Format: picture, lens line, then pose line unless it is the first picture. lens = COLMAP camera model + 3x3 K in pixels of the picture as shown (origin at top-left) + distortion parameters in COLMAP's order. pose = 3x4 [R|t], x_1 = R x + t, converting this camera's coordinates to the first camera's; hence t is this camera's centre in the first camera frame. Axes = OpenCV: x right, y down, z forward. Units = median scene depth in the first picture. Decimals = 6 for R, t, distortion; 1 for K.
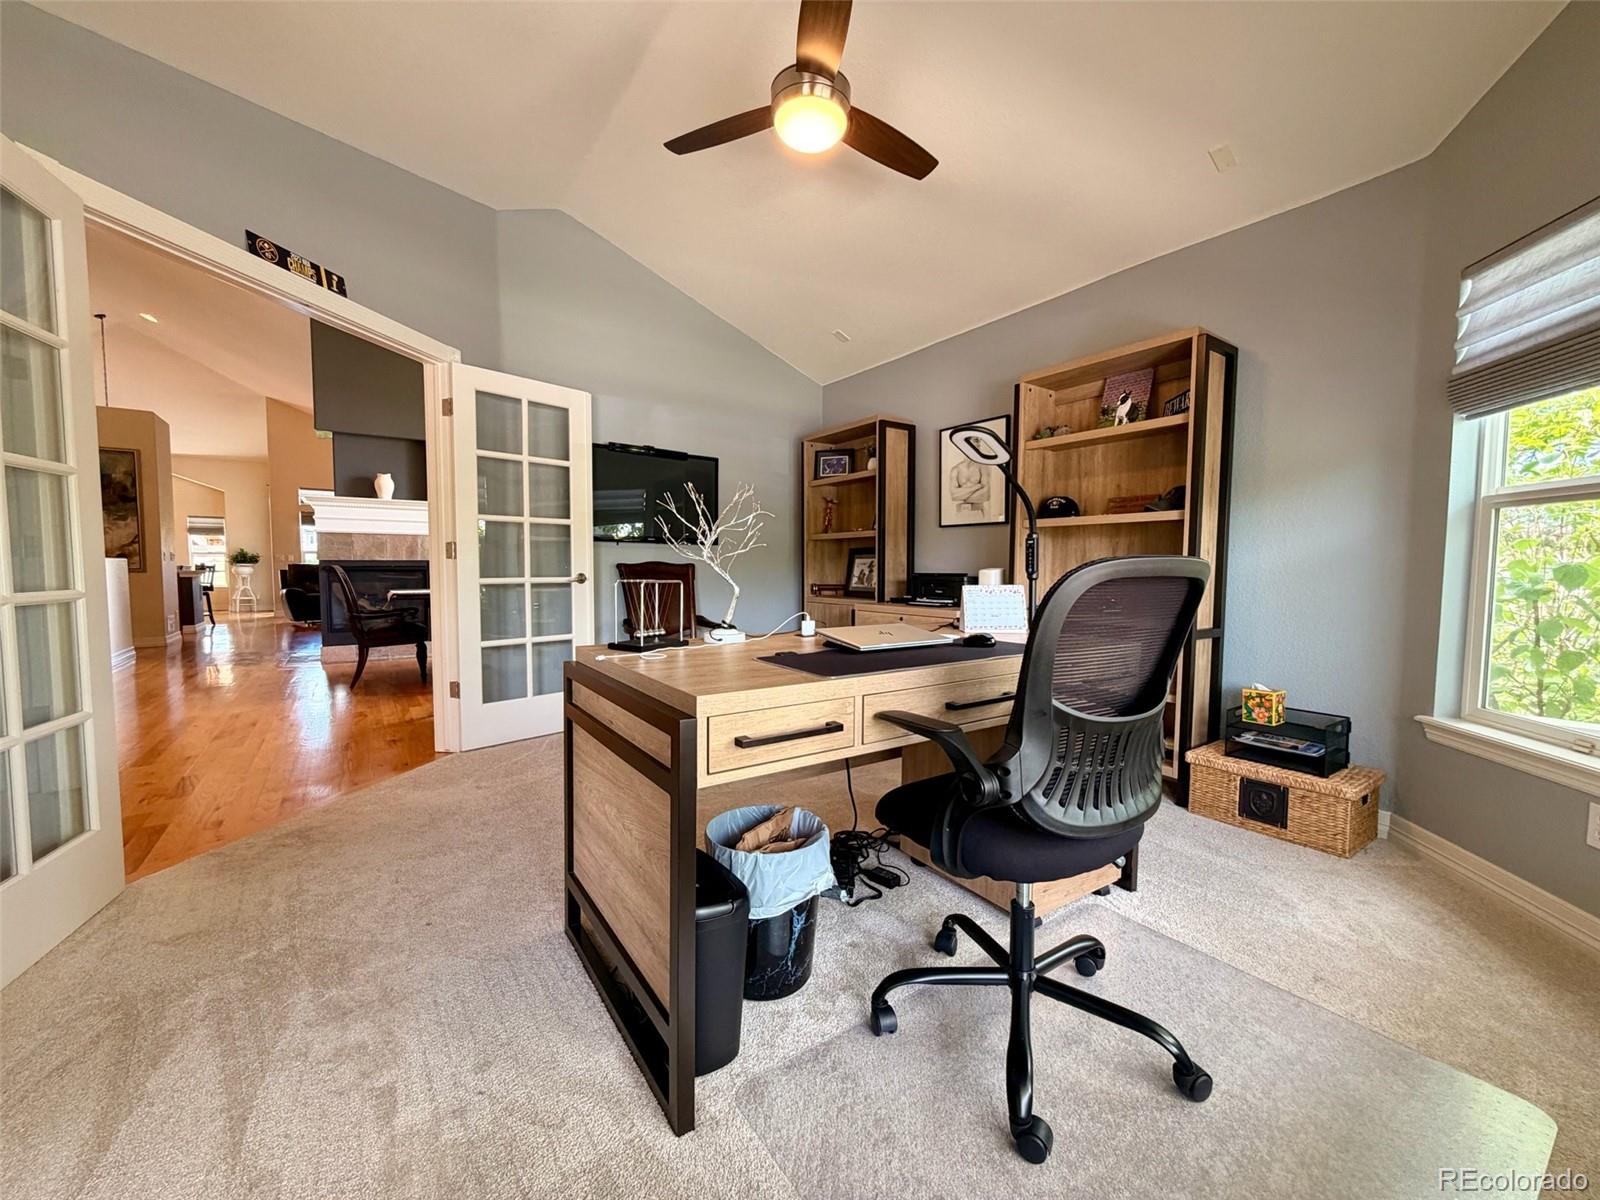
lens RADIAL K [[640.1, 0, 800.0], [0, 640.1, 600.8], [0, 0, 1]] dist [0.000938, 0.000884]
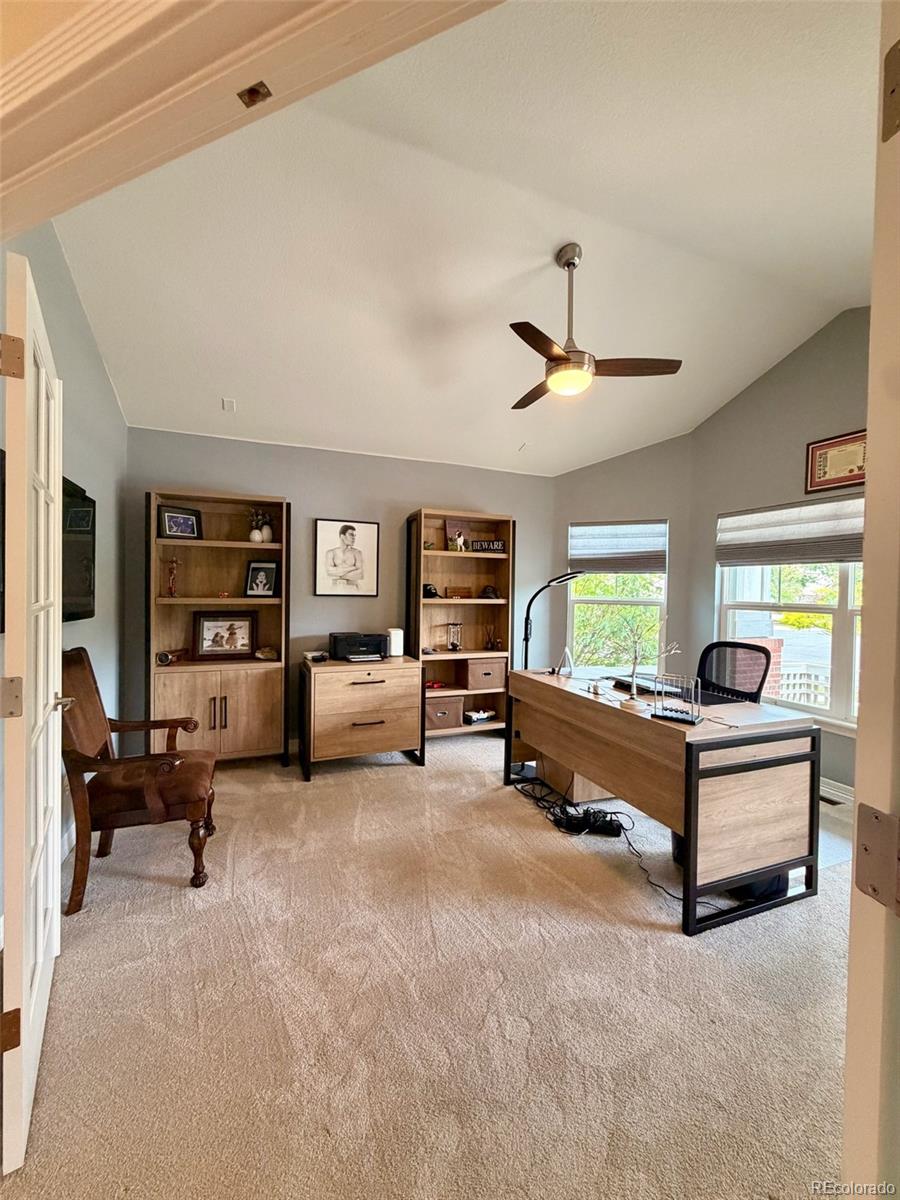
lens RADIAL K [[480.1, 0, 449.7], [0, 480.1, 604.0], [0, 0, 1]] dist [0.000938, 0.000884]
pose [[0.223122, -0.028451, 0.974375, -0.691251], [0.039837, 0.999005, 0.020048, -0.116074], [-0.973976, 0.034343, 0.224034, 0.578554]]
